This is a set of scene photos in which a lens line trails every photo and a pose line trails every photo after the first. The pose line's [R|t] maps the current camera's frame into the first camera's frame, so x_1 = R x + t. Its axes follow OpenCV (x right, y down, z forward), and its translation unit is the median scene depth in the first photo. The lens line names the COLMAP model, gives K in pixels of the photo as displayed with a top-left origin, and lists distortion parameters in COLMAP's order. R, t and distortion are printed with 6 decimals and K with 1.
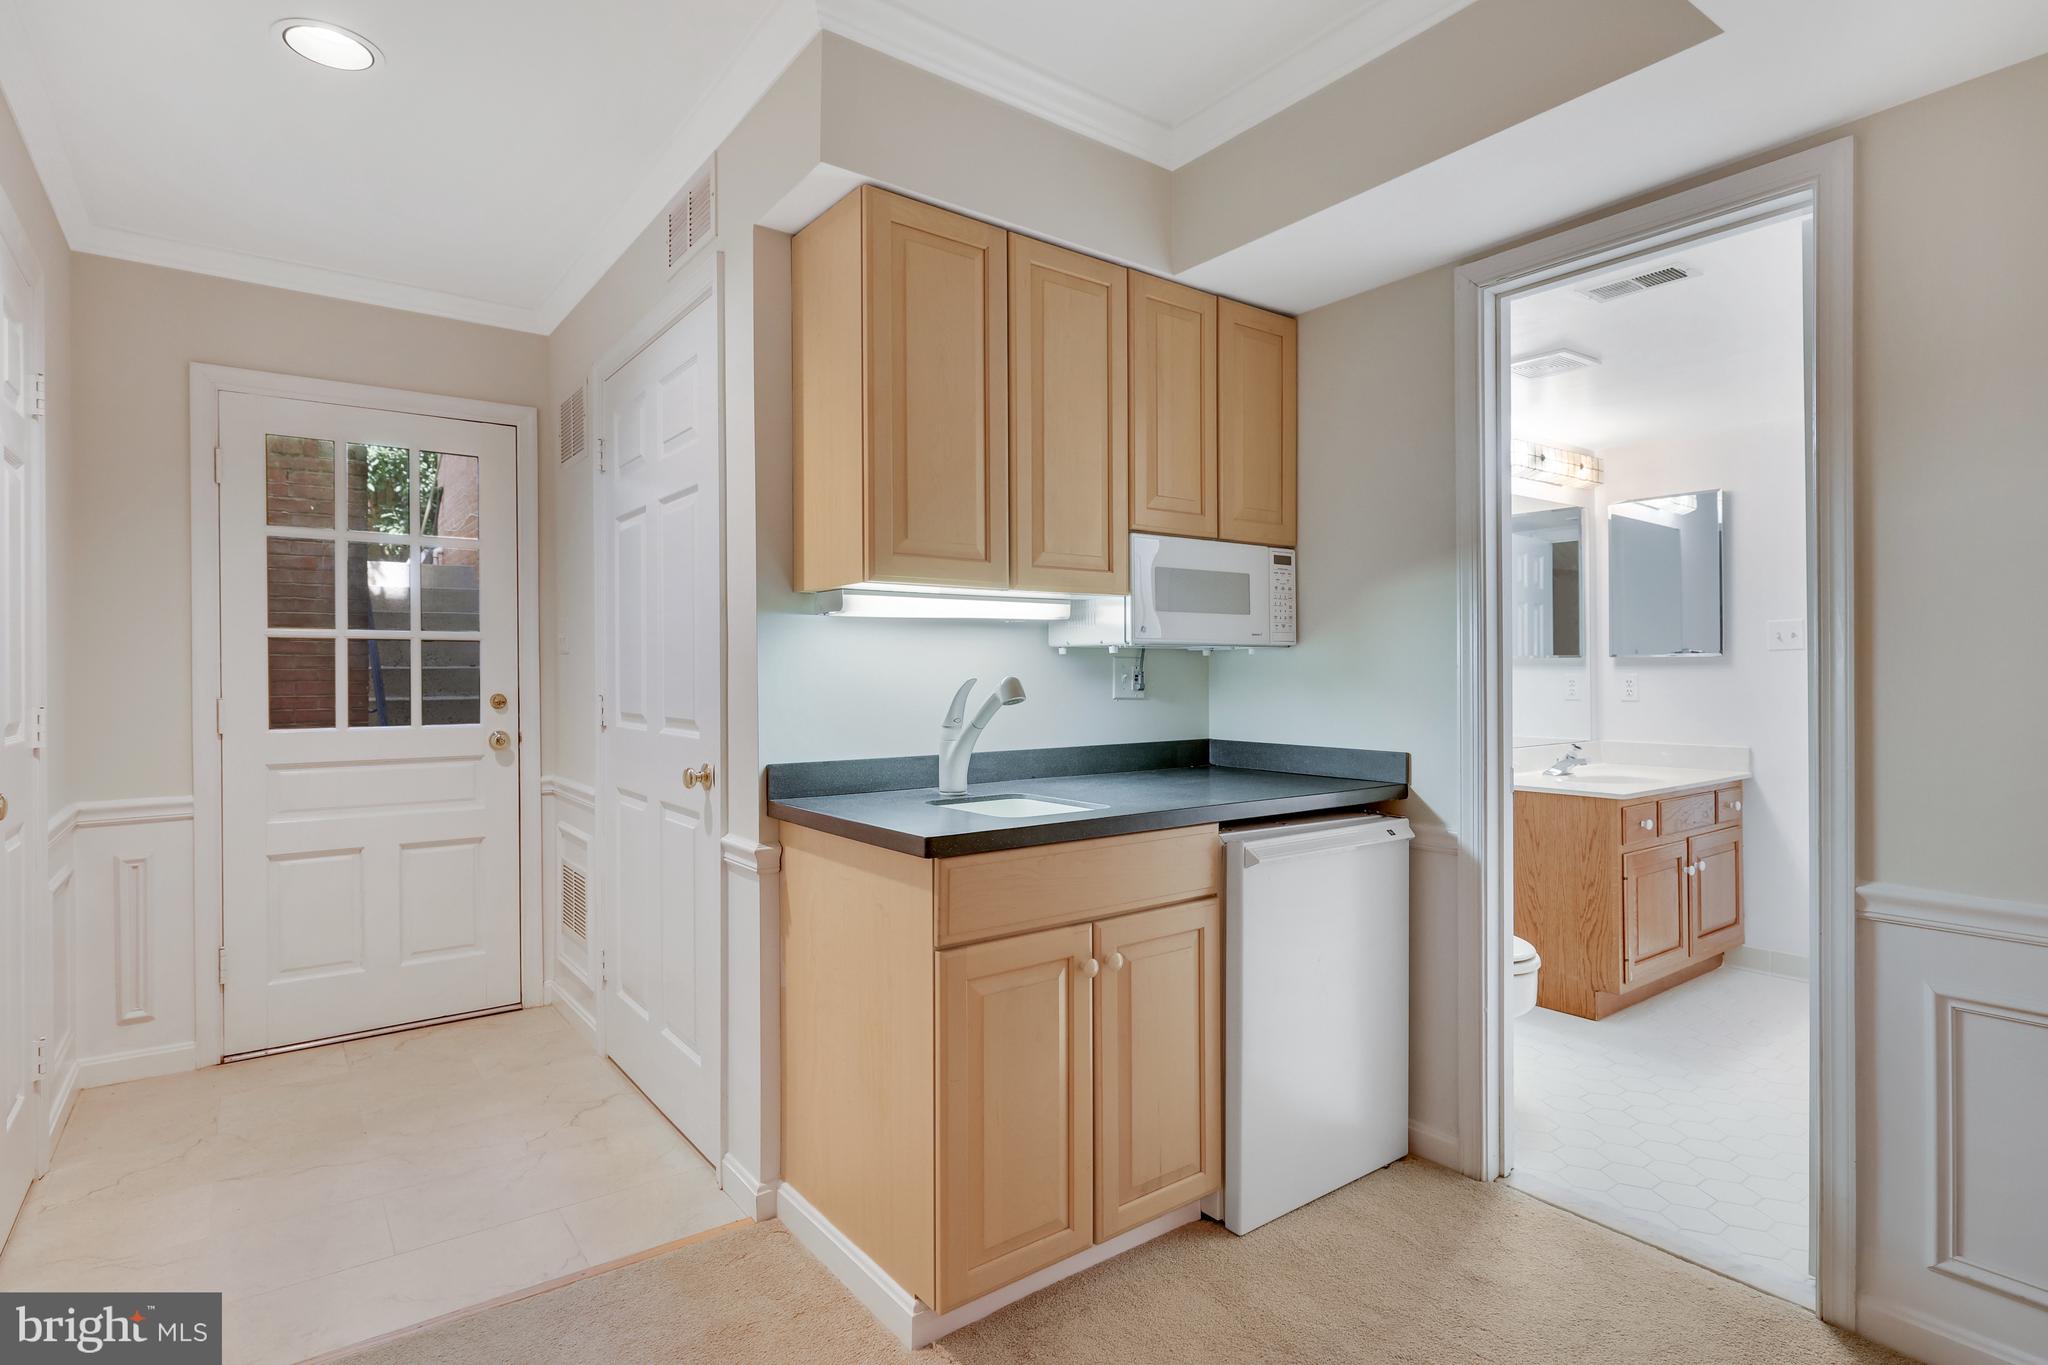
lens RADIAL K [[1033.1, 0, 1018.9], [0, 1033.1, 675.7], [0, 0, 1]] dist [0.000156, 0.000101]
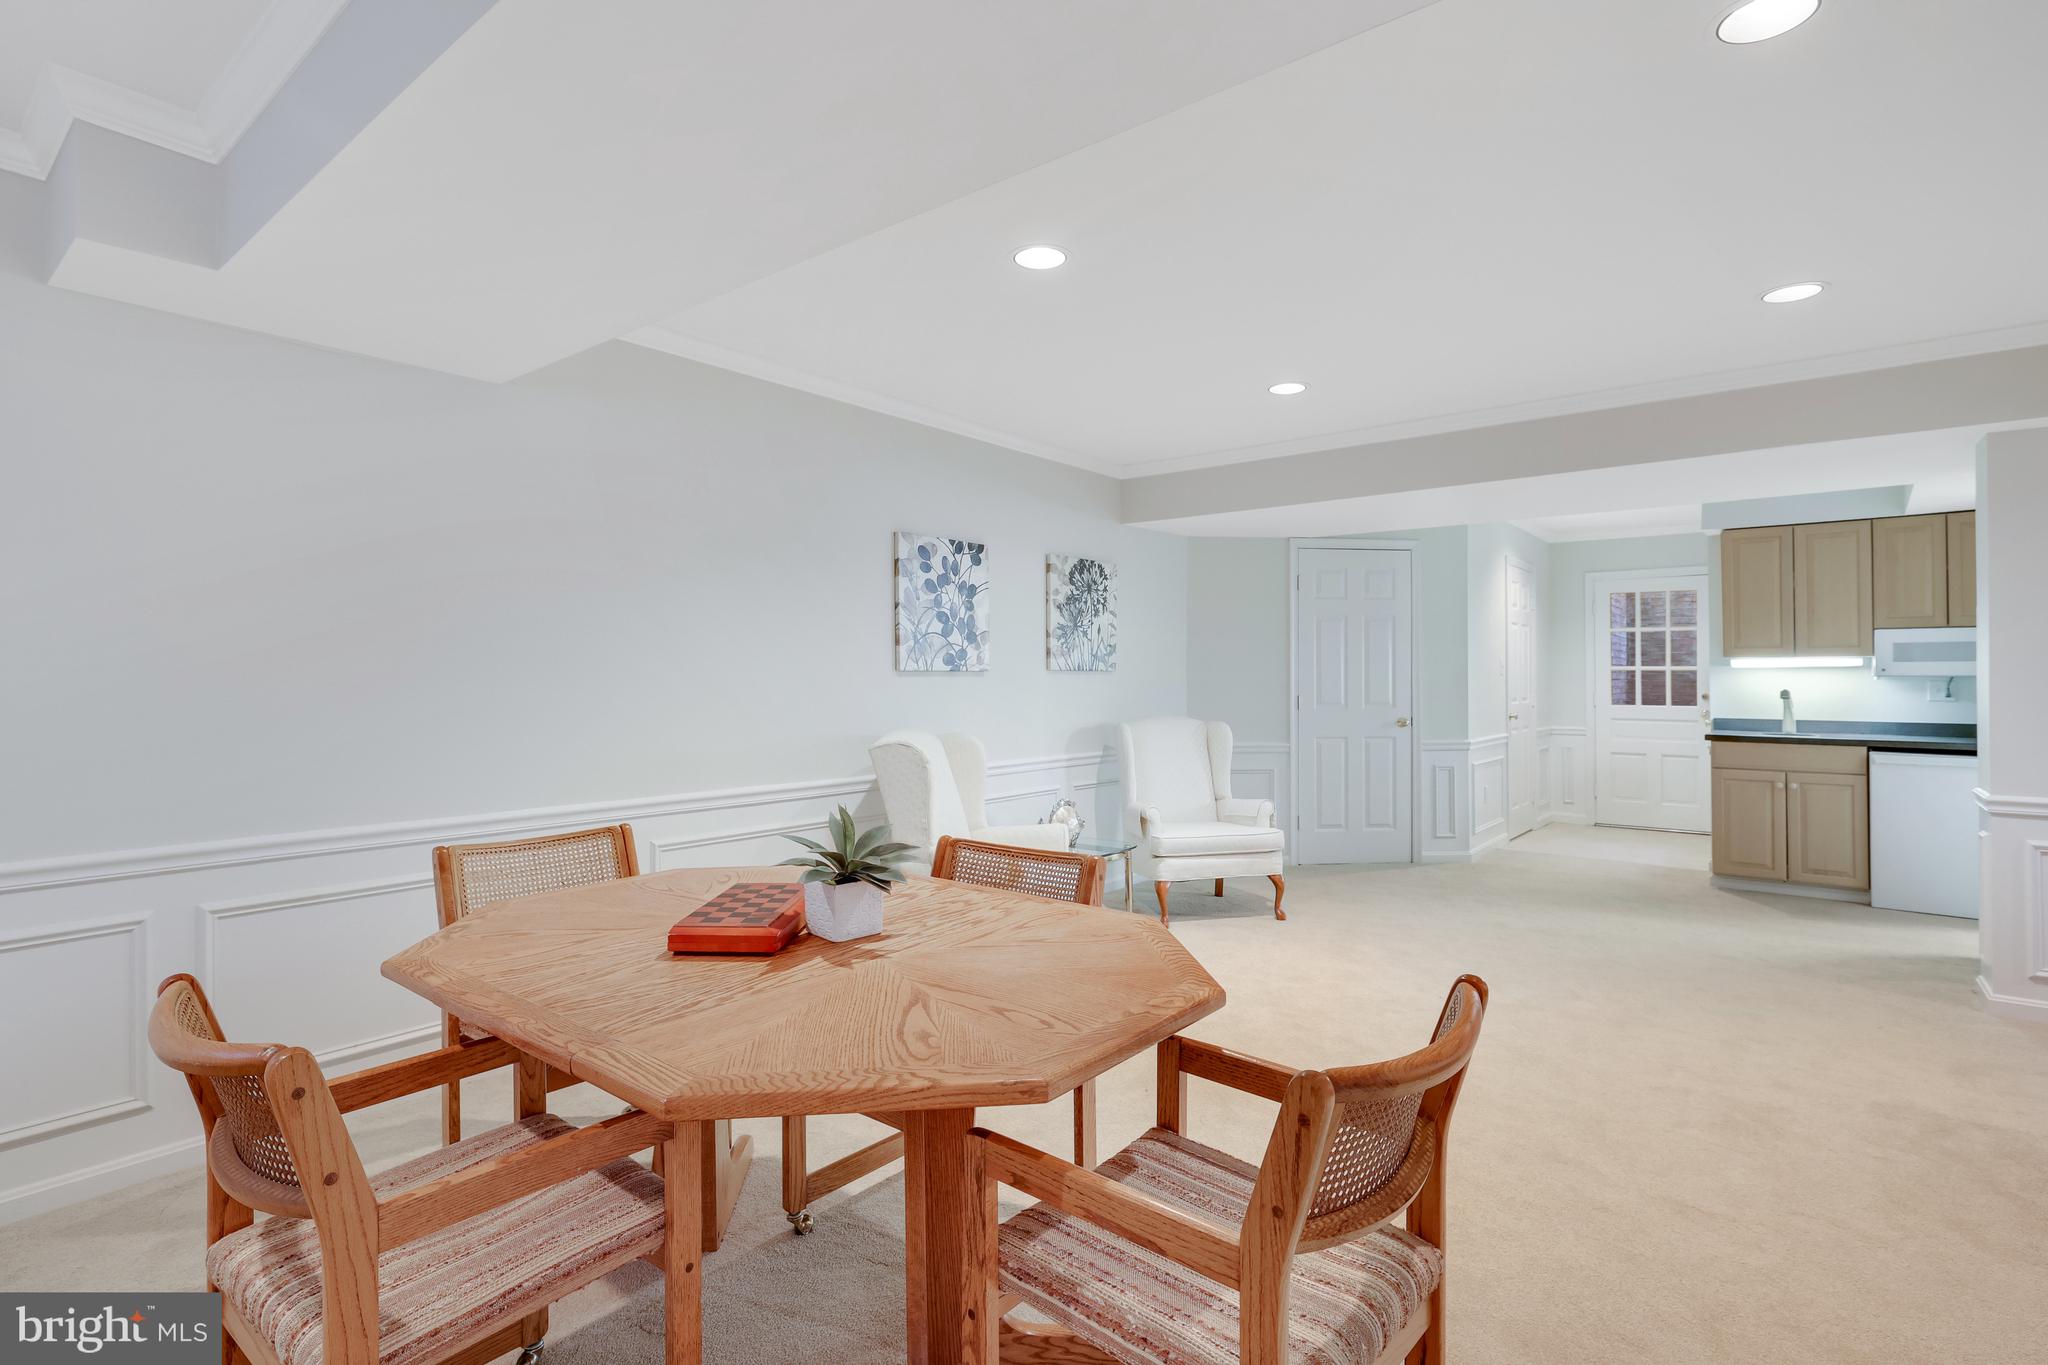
lens RADIAL K [[996.1, 0, 1036.6], [0, 996.1, 682.3], [0, 0, 1]] dist [0.004144, 0.000655]
pose [[0.258163, 0.007464, -0.966073, 1.532520], [-0.002976, 0.999972, 0.006931, -0.022217], [0.966097, 0.001086, 0.258178, -1.222567]]
